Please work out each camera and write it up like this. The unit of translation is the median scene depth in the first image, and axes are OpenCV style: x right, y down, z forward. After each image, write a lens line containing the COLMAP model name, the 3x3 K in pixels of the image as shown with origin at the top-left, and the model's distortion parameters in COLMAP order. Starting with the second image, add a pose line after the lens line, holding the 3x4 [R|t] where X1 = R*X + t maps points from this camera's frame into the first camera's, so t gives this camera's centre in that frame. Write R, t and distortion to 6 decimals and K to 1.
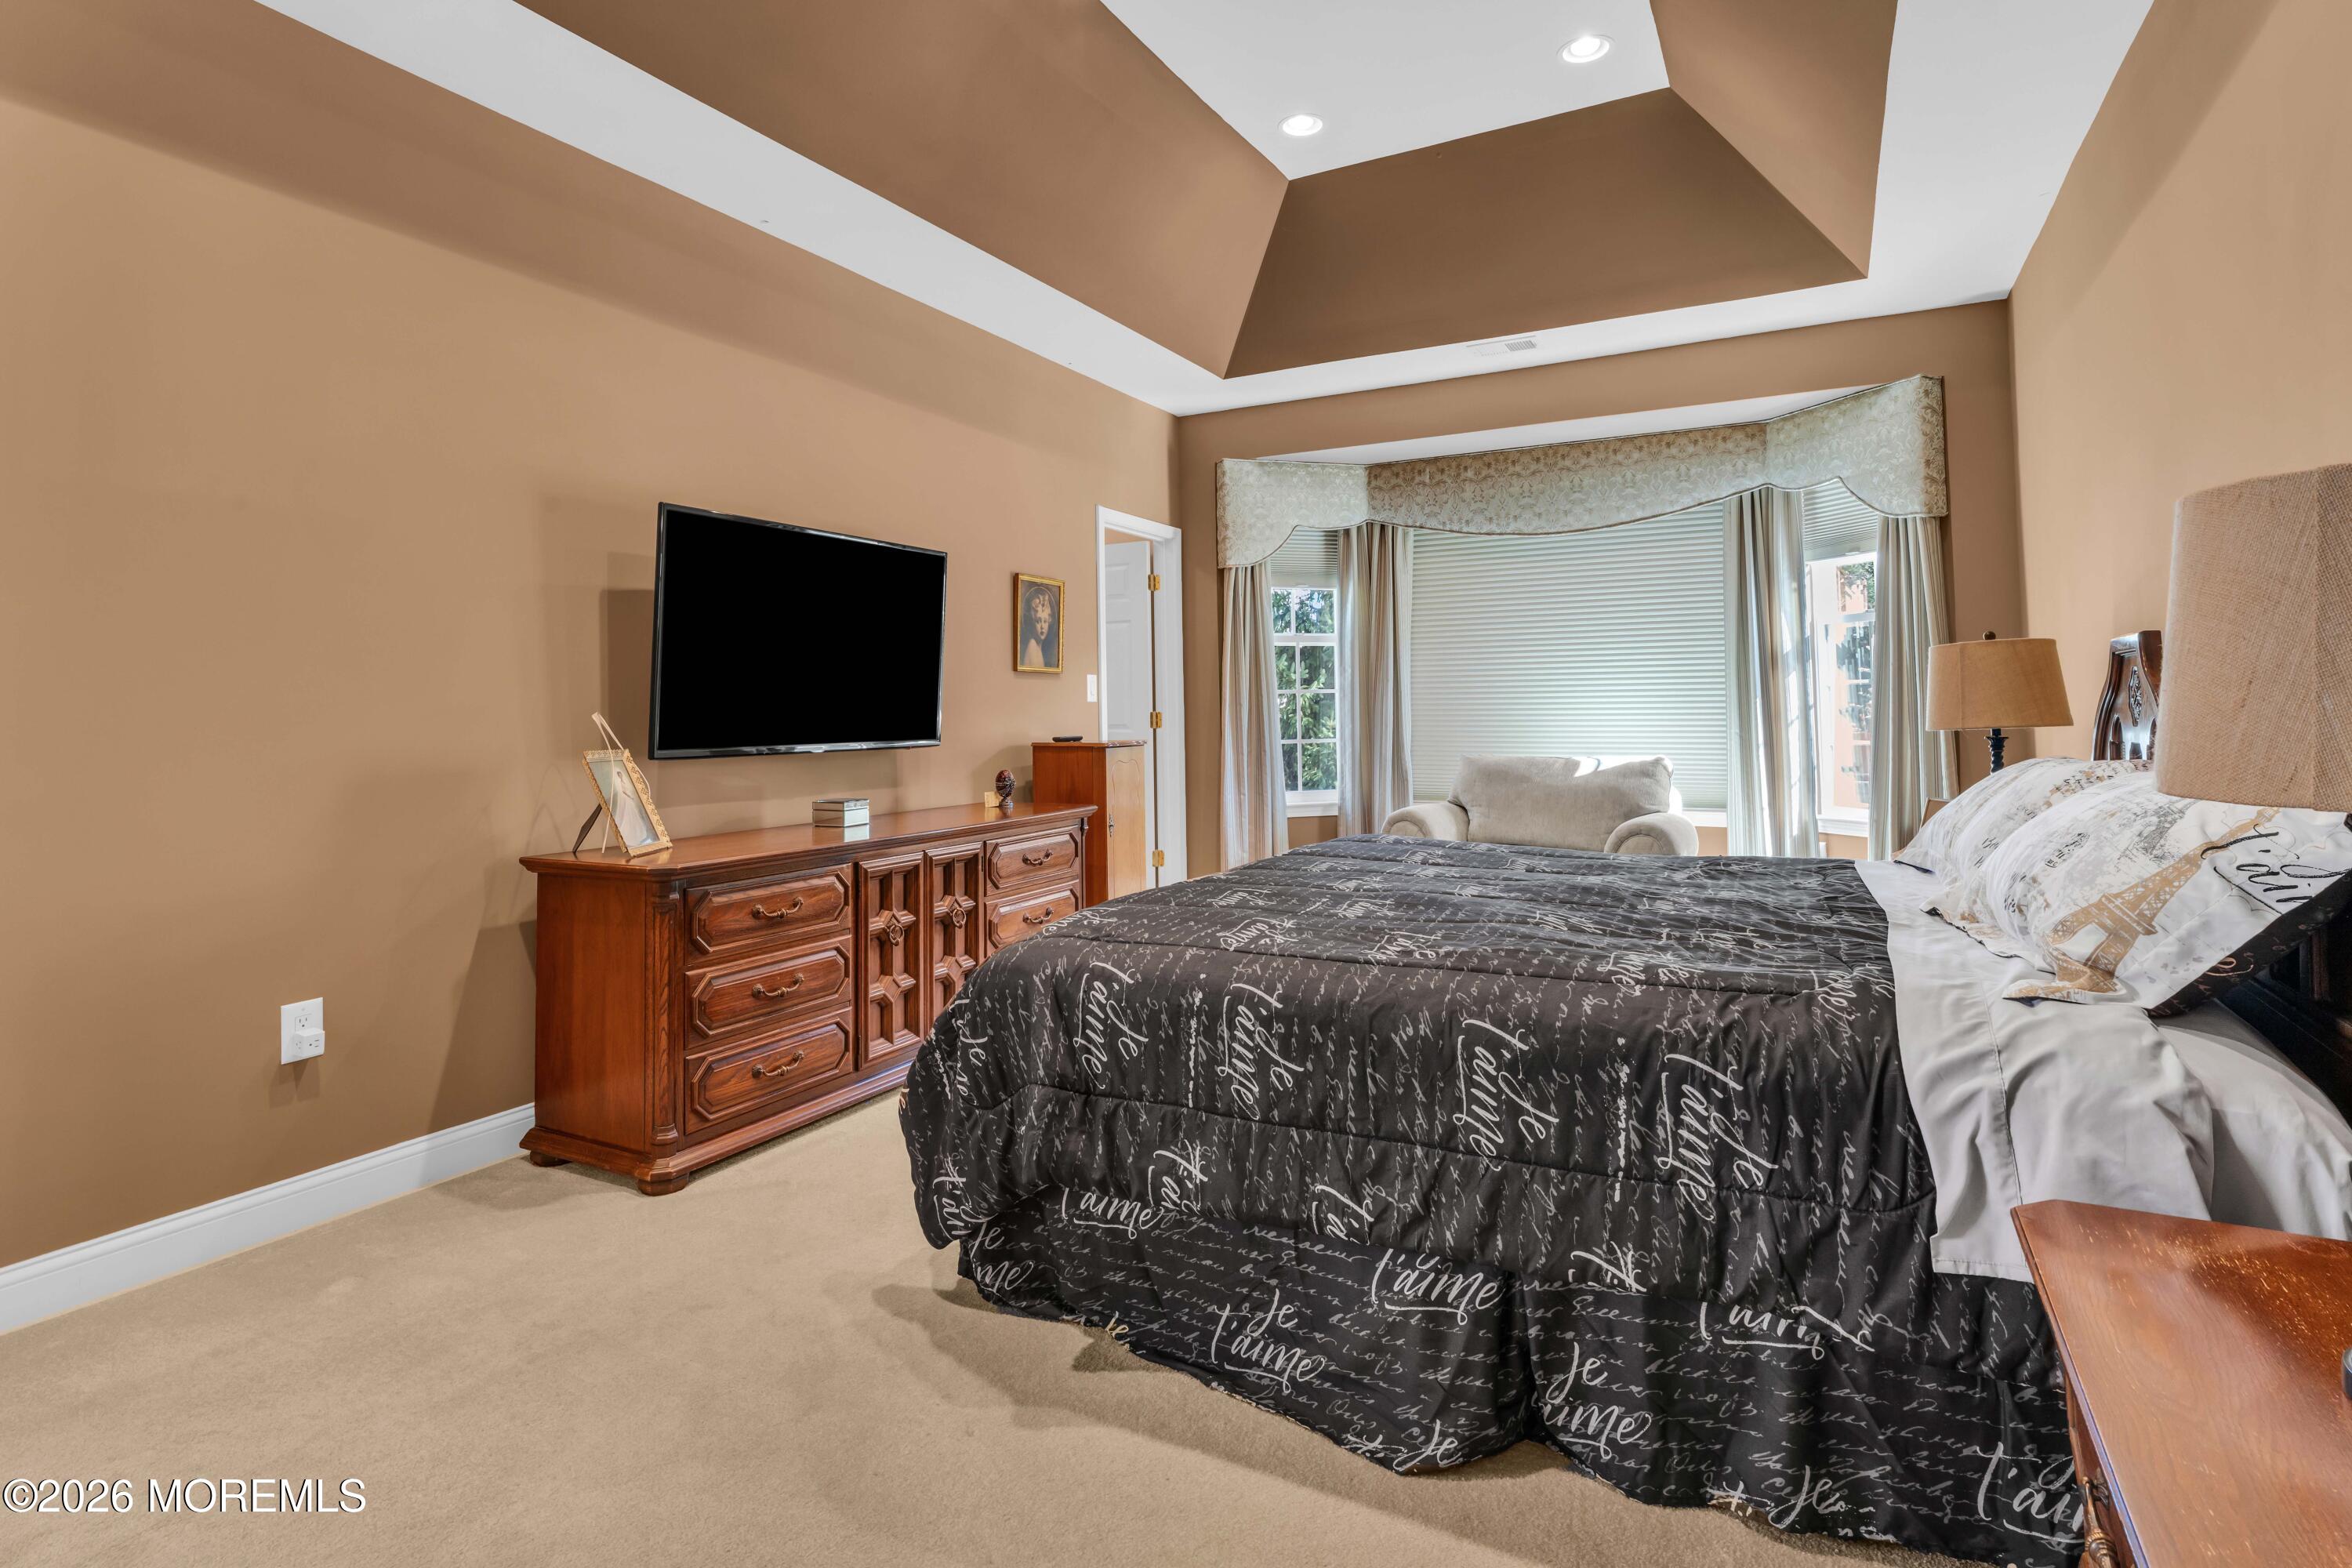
lens RADIAL K [[1217.2, 0, 1174.2], [0, 1217.2, 678.8], [0, 0, 1]] dist [0.000171, -0.000031]
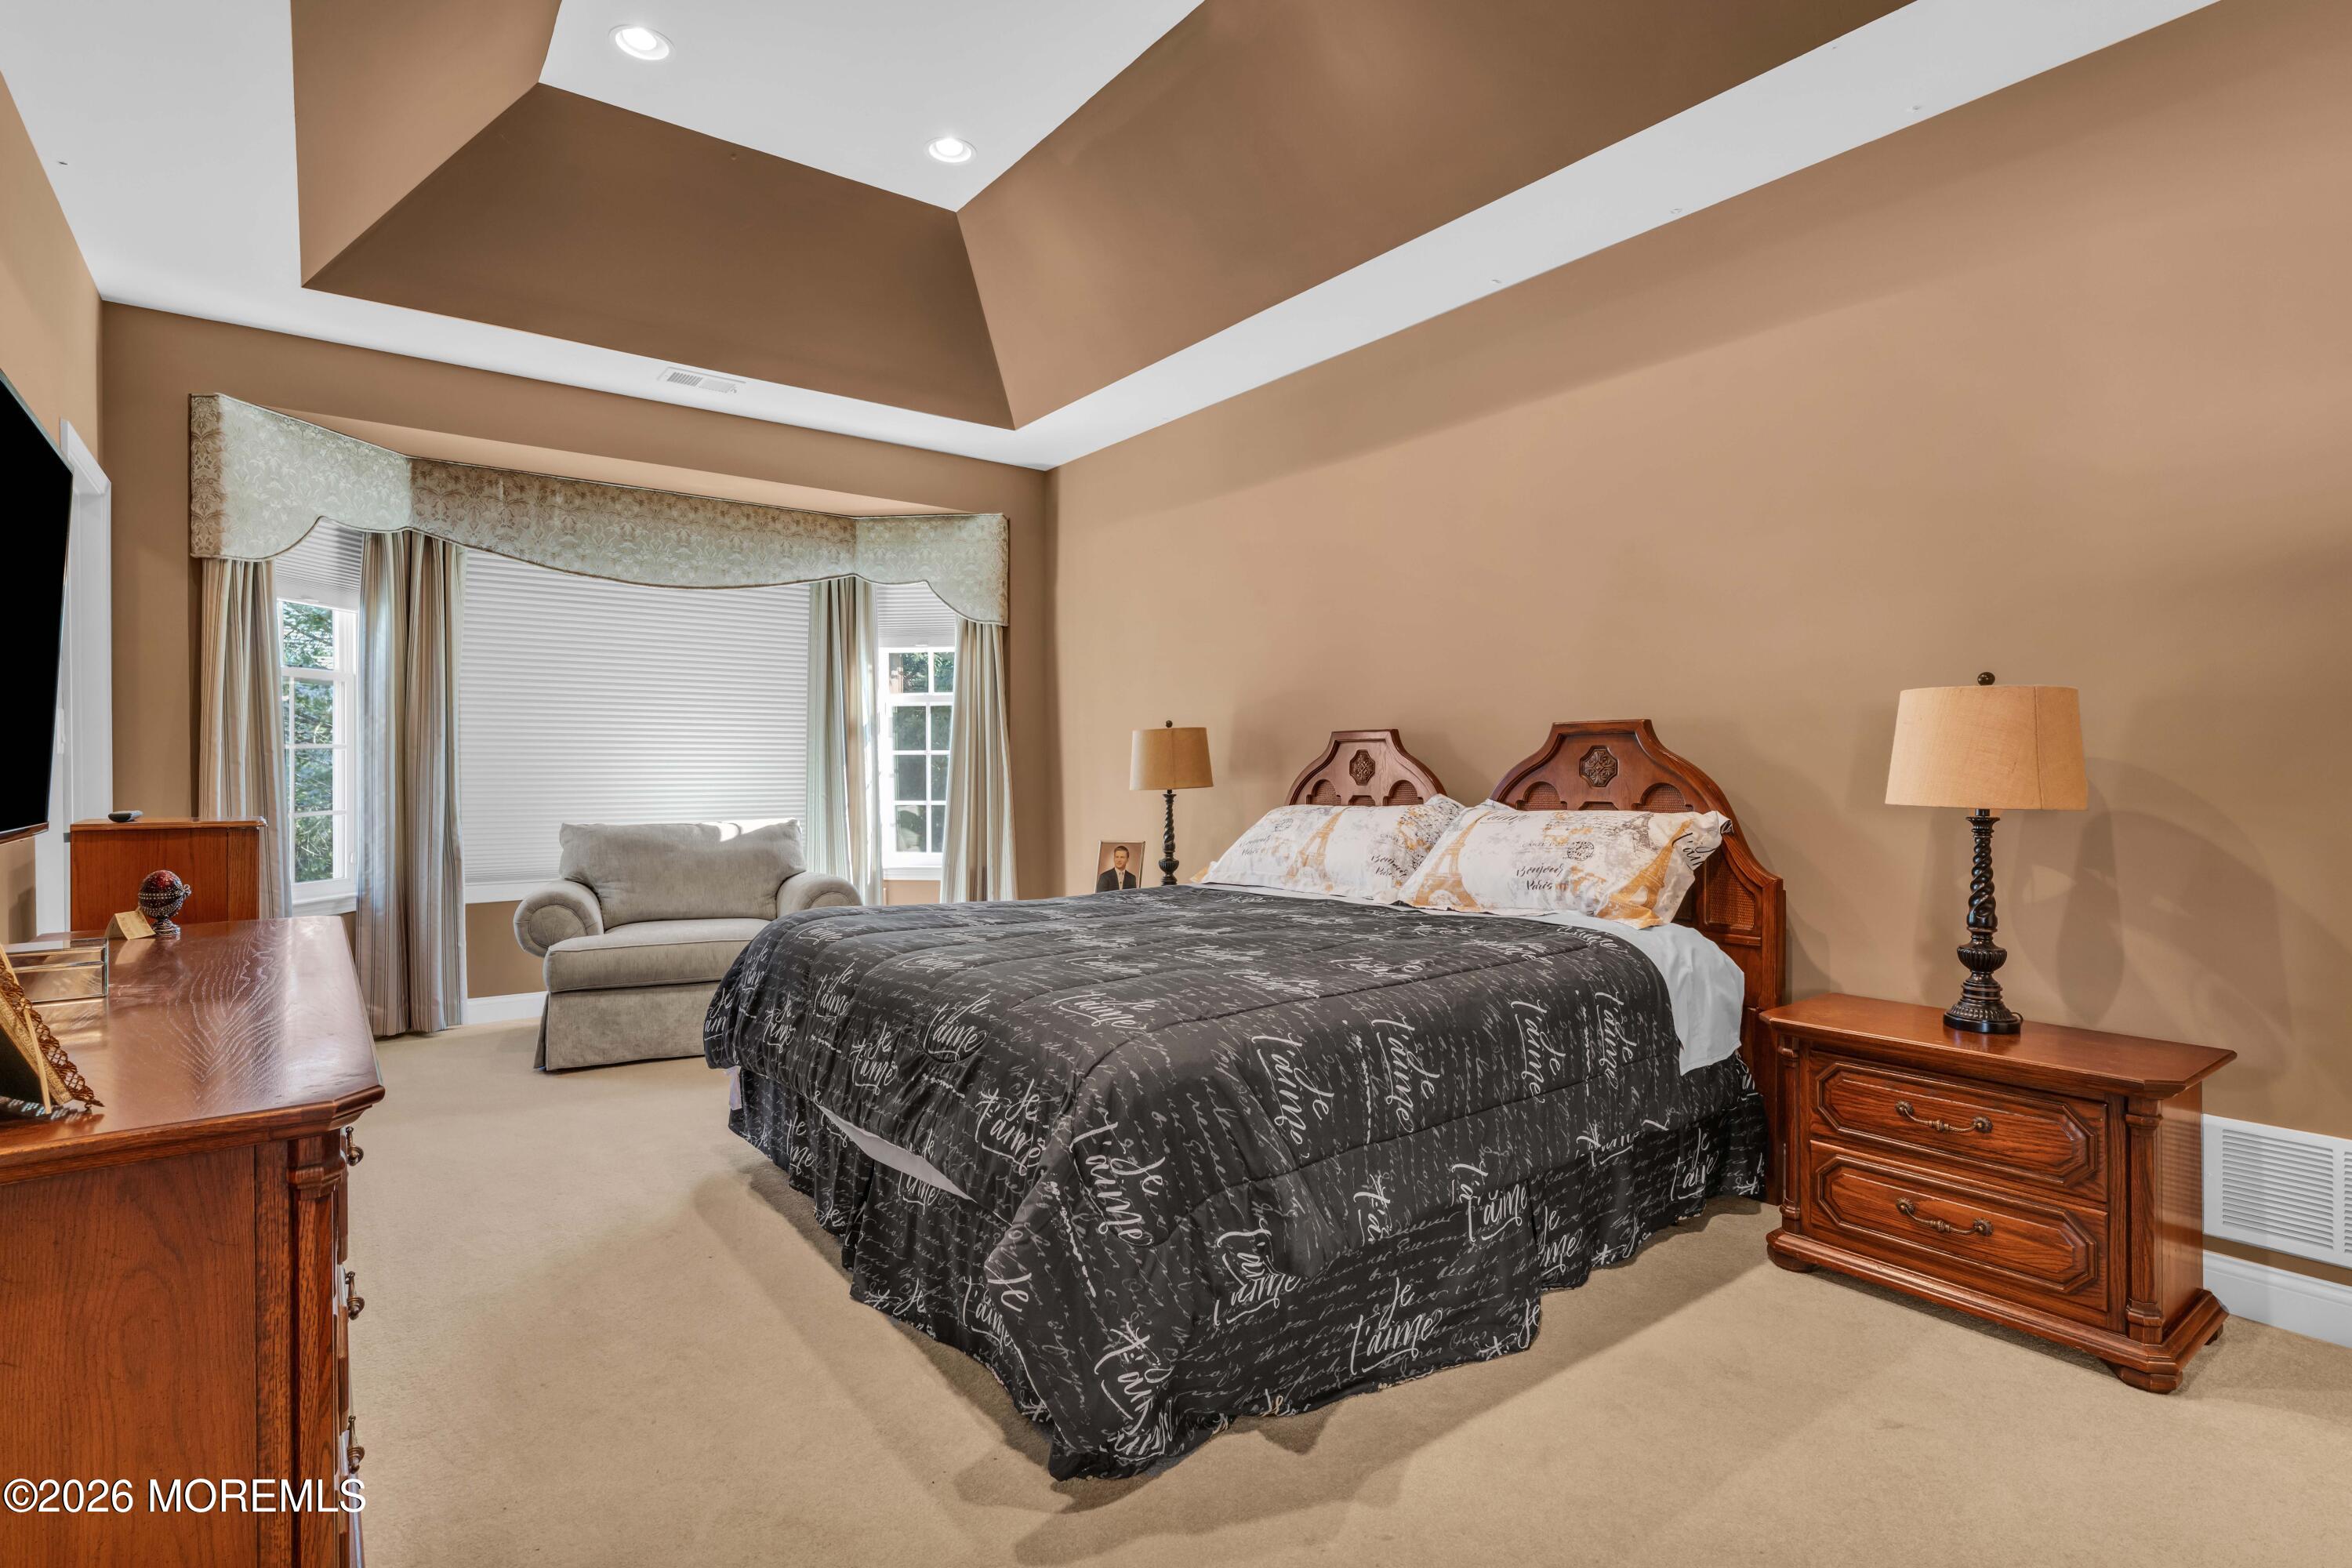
lens RADIAL K [[1169.3, 0, 1174.1], [0, 1169.3, 784.8], [0, 0, 1]] dist [-0.001666, 0.000281]
pose [[0.398951, -0.001252, 0.916972, -0.497247], [-0.027939, 0.999518, 0.013520, 0.014769], [-0.916547, -0.031013, 0.398723, 0.380025]]
